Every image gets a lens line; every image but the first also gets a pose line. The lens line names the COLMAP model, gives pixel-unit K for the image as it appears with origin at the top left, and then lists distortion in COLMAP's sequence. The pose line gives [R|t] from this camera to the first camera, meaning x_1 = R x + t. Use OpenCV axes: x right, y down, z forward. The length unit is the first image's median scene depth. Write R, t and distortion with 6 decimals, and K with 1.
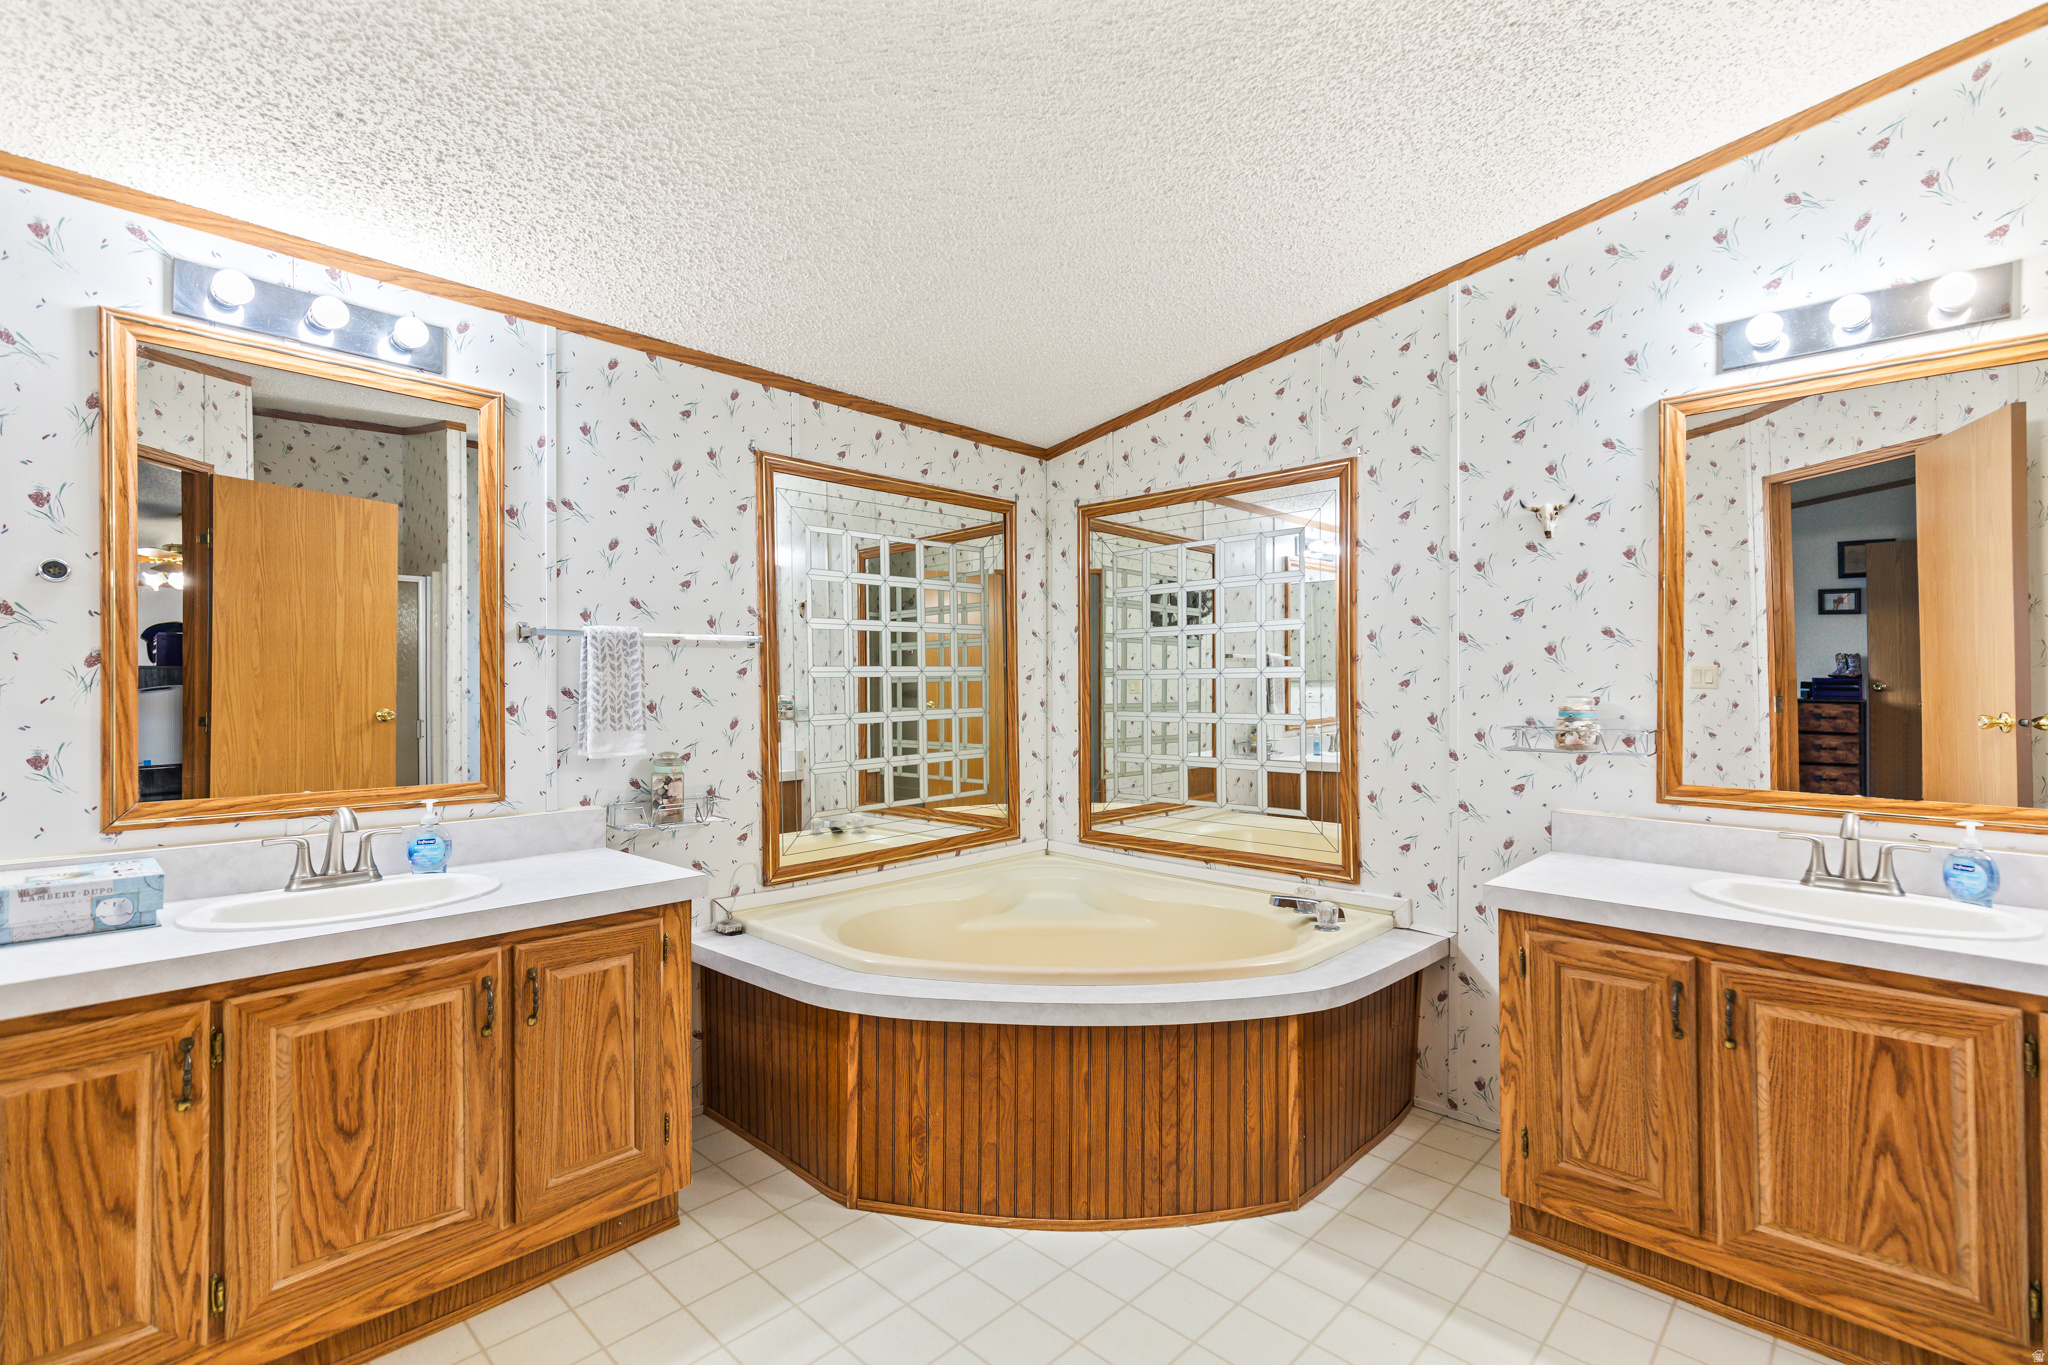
lens RADIAL K [[933.3, 0, 1029.9], [0, 933.3, 685.2], [0, 0, 1]] dist [0.001102, -0.000091]
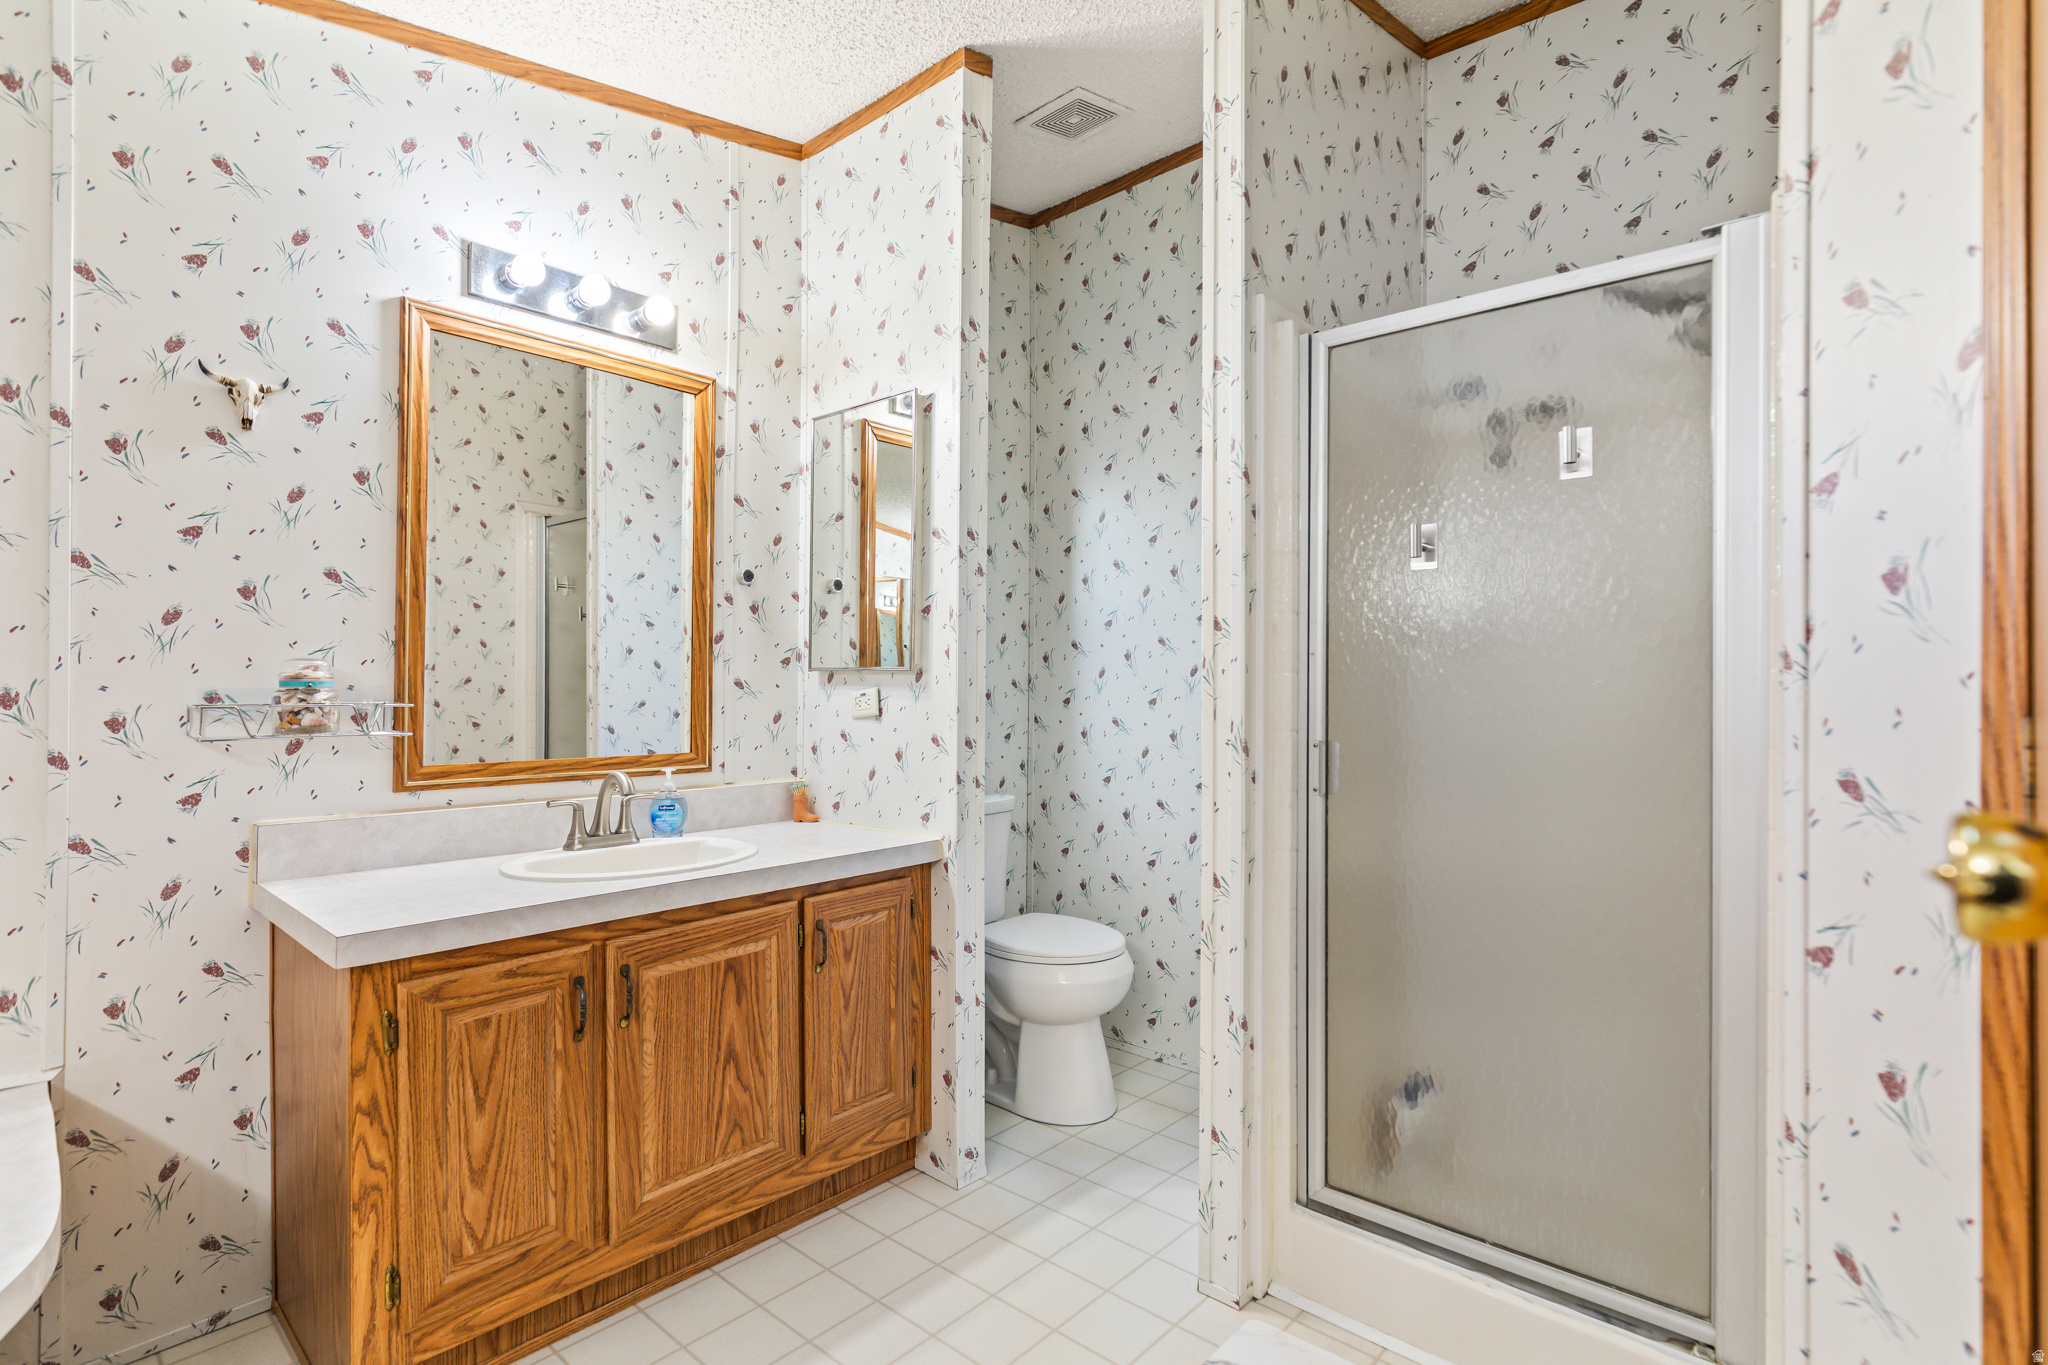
lens RADIAL K [[984.7, 0, 1028.8], [0, 984.7, 674.0], [0, 0, 1]] dist [0.000118, 0.000706]
pose [[-0.038642, 0.004584, 0.999243, -0.244144], [-0.001042, 0.999989, -0.004628, 0.032519], [-0.999253, -0.001220, -0.038637, 0.579568]]
